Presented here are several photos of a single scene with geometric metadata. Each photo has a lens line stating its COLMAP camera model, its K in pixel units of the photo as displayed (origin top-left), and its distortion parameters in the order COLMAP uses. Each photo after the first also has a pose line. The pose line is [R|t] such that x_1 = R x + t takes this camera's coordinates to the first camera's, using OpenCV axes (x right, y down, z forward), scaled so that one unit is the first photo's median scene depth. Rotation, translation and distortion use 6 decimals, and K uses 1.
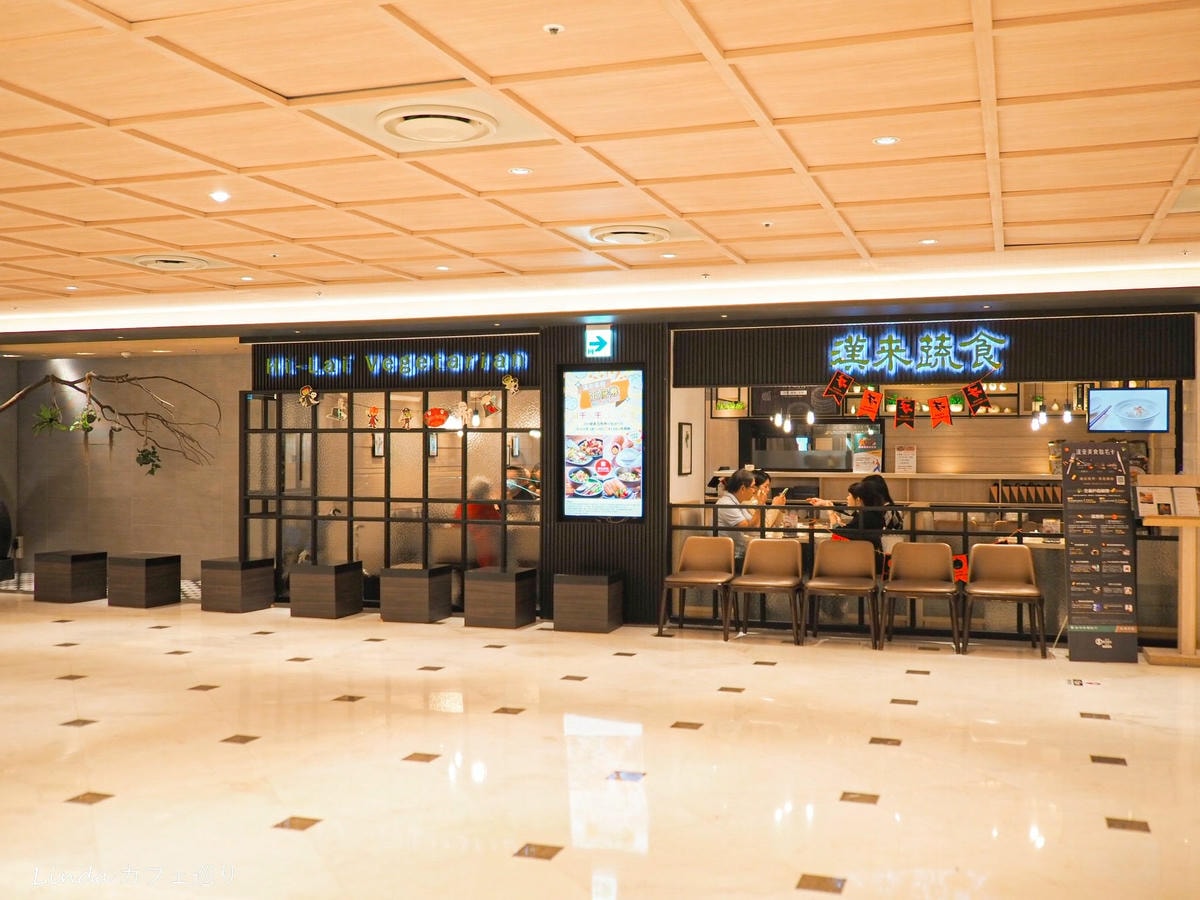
lens RADIAL K [[1168.0, 0, 600.0], [0, 1168.0, 450.0], [0, 0, 1]] dist [-0.016832, -0.013210]
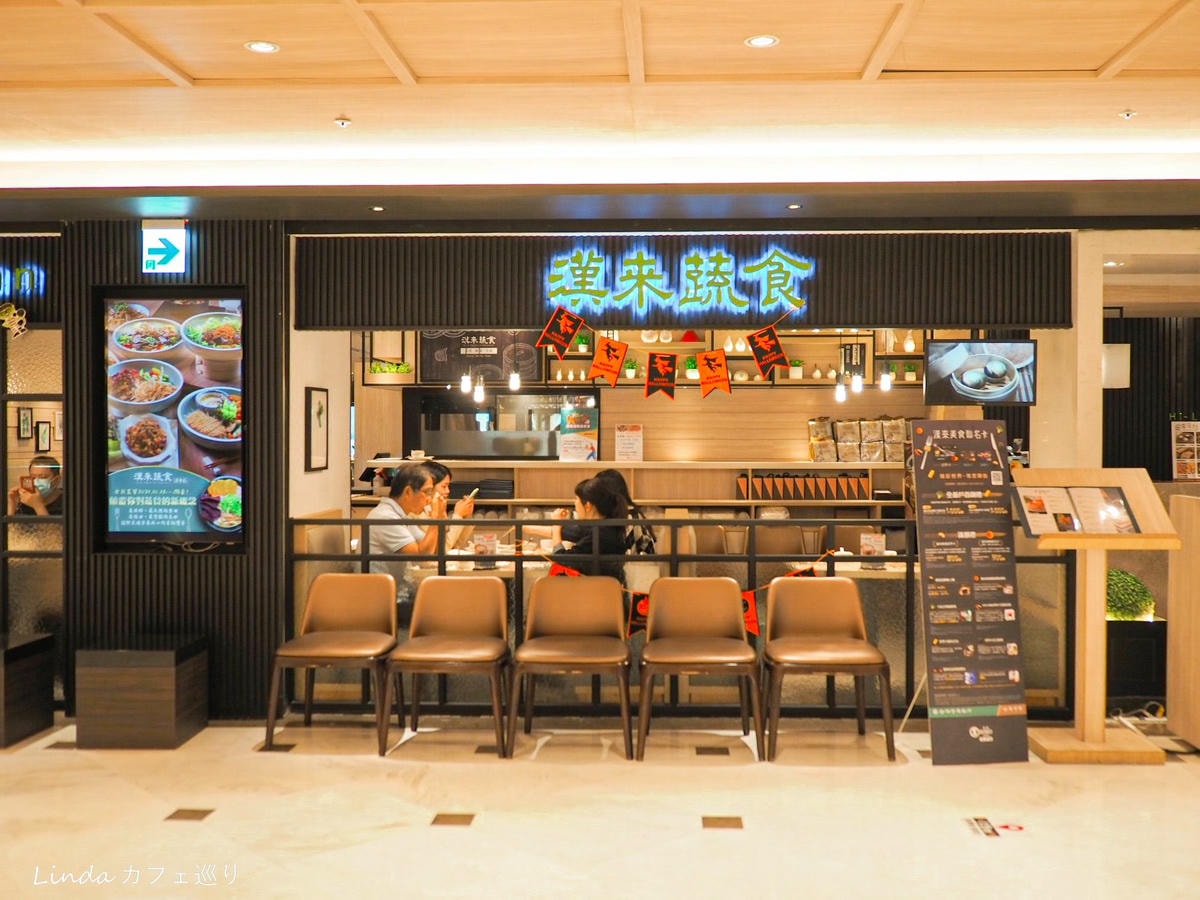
lens RADIAL K [[1168.0, 0, 600.0], [0, 1168.0, 450.0], [0, 0, 1]] dist [-0.016832, -0.013210]
pose [[0.959199, -0.005336, 0.282681, 0.045071], [0.000173, 0.999833, 0.018289, -0.001350], [-0.282731, -0.017494, 0.959040, 0.386142]]
